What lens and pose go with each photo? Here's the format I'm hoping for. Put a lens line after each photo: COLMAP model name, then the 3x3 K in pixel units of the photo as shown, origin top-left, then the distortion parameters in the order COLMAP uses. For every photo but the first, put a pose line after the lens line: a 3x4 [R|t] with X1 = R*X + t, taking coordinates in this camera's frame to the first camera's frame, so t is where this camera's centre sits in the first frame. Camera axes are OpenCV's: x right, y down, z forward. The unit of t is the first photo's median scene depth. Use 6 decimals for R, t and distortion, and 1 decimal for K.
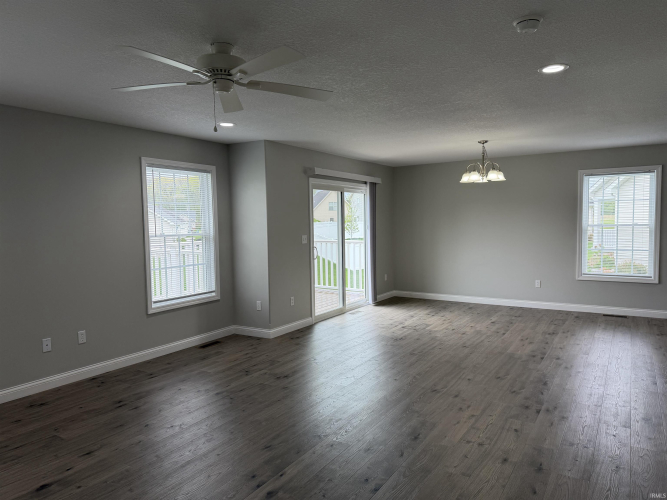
lens RADIAL K [[457.8, 0, 314.1], [0, 457.8, 251.7], [0, 0, 1]] dist [-0.001245, -0.001905]
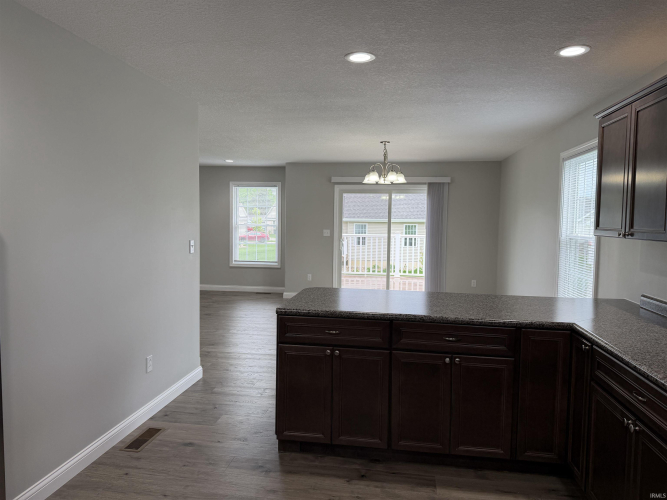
lens RADIAL K [[466.1, 0, 326.0], [0, 466.1, 231.4], [0, 0, 1]] dist [0.064456, -0.067346]
pose [[0.415677, 0.042245, -0.908531, 1.179544], [-0.082783, 0.996532, 0.008462, -0.041264], [0.905737, 0.071694, 0.417732, 0.442837]]
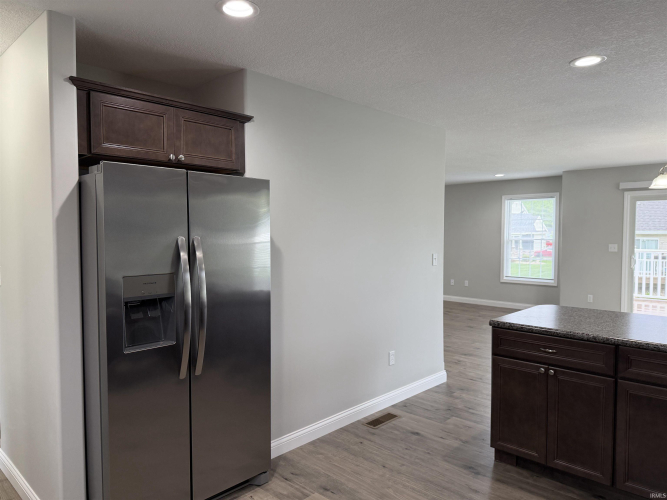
lens RADIAL K [[467.0, 0, 333.5], [0, 467.0, 250.0], [0, 0, 1]] dist [0.003943, -0.002199]
pose [[-0.172122, 0.049824, -0.983815, 1.229363], [-0.066366, 0.995864, 0.062045, -0.046946], [0.982837, 0.075971, -0.168104, 0.514503]]
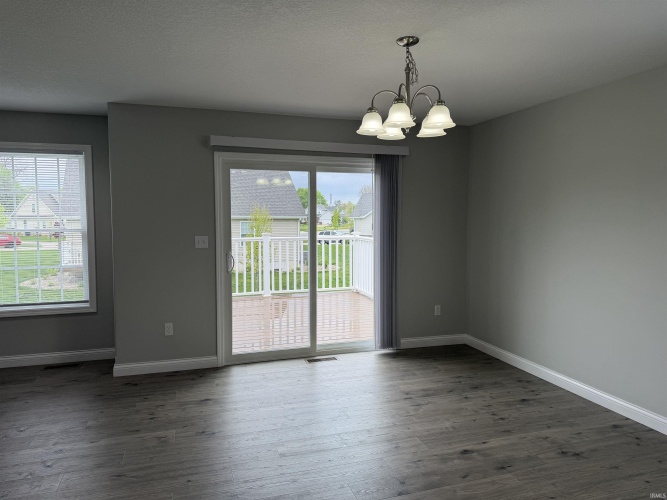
lens RADIAL K [[467.0, 0, 333.5], [0, 467.0, 250.0], [0, 0, 1]] dist [0.003943, -0.002199]
pose [[0.787191, 0.057591, -0.614014, 0.568111], [-0.052944, 0.998265, 0.025755, -0.043630], [0.614432, 0.012234, 0.788875, 0.564614]]
